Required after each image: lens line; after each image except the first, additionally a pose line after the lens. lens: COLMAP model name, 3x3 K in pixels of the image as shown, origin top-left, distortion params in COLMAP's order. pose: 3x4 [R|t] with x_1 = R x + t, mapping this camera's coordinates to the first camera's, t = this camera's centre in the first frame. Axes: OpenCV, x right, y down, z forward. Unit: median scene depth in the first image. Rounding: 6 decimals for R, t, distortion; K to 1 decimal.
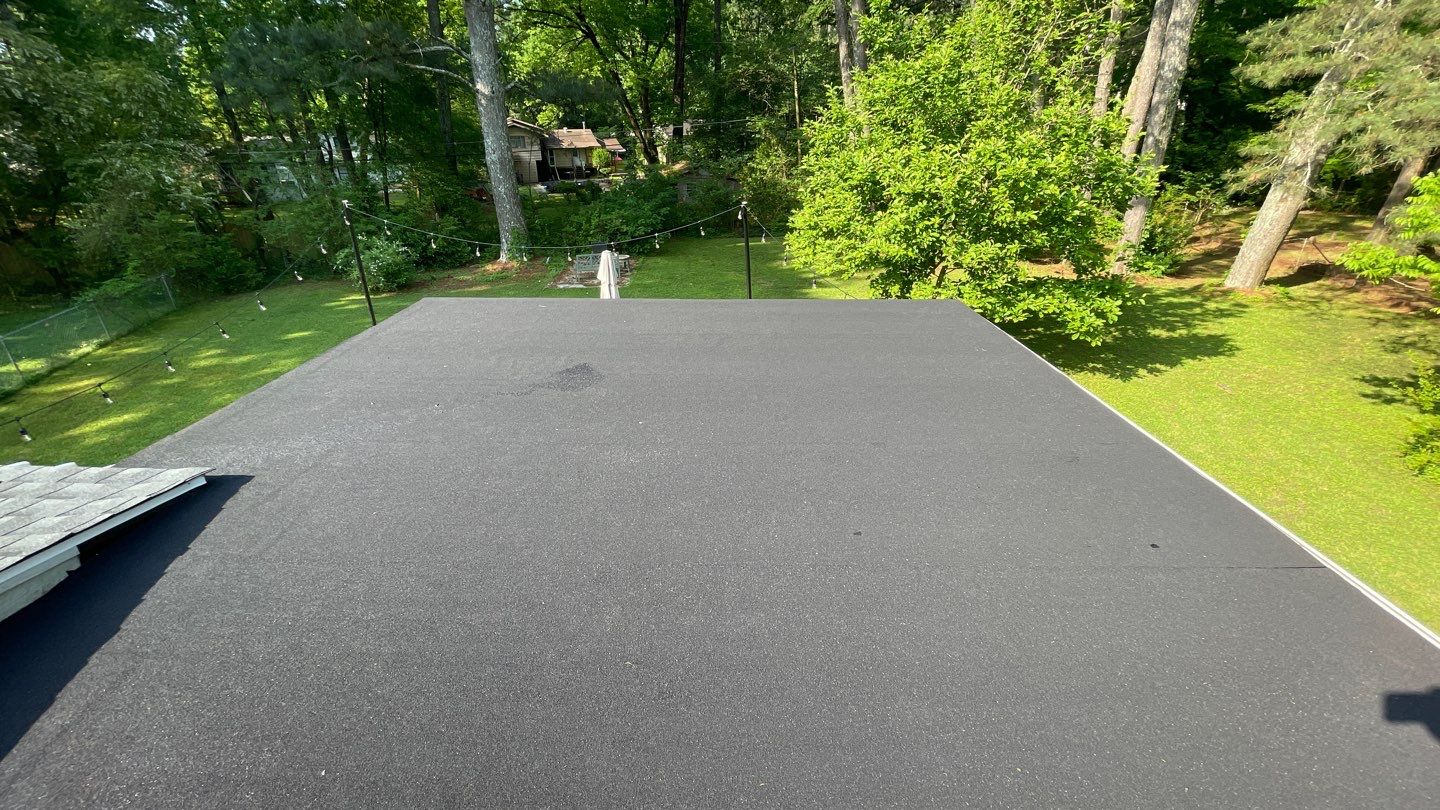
lens RADIAL K [[580.7, 0, 720.0], [0, 580.7, 405.0], [0, 0, 1]] dist [0.001105, 0.001174]
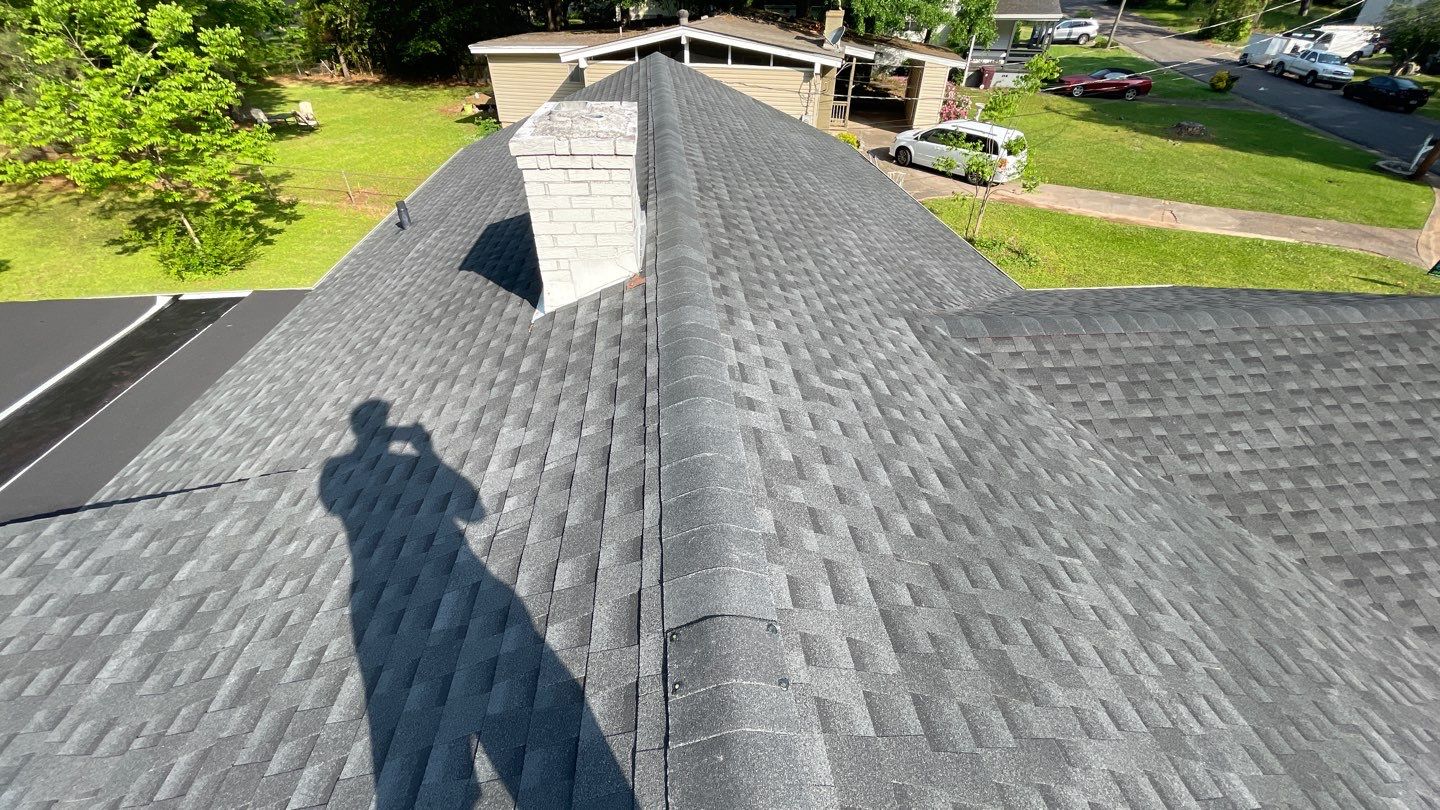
lens RADIAL K [[580.7, 0, 720.0], [0, 580.7, 405.0], [0, 0, 1]] dist [0.001105, 0.001174]
pose [[-0.096621, -0.598354, 0.795384, -0.302337], [0.435552, 0.693129, 0.574339, 0.046256], [-0.894963, 0.401925, 0.193644, -0.337543]]
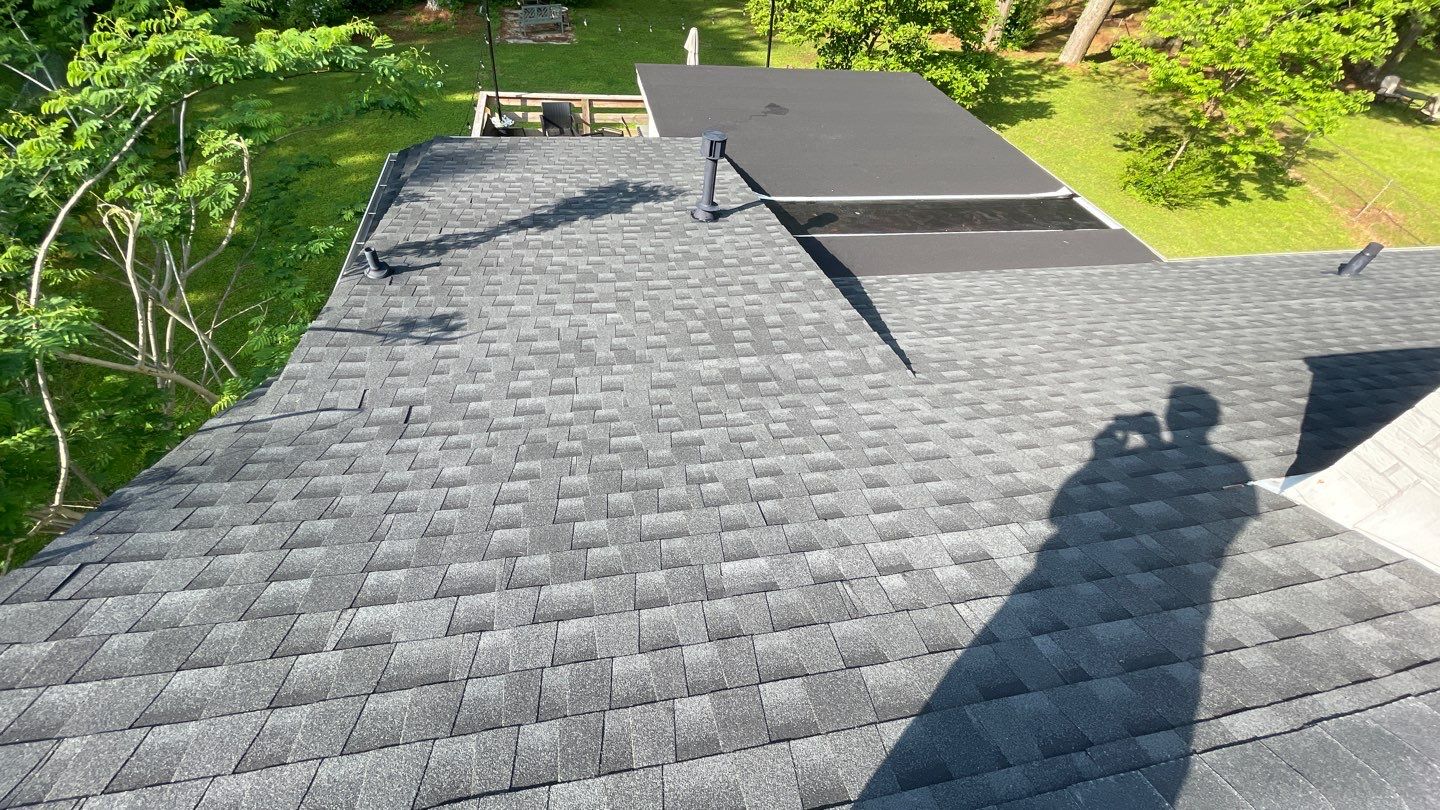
lens RADIAL K [[580.7, 0, 720.0], [0, 580.7, 405.0], [0, 0, 1]] dist [0.001105, 0.001174]
pose [[0.974703, -0.091560, 0.203891, -0.246651], [0.013501, 0.934694, 0.355198, 0.051434], [-0.223097, -0.343460, 0.912285, -0.336549]]
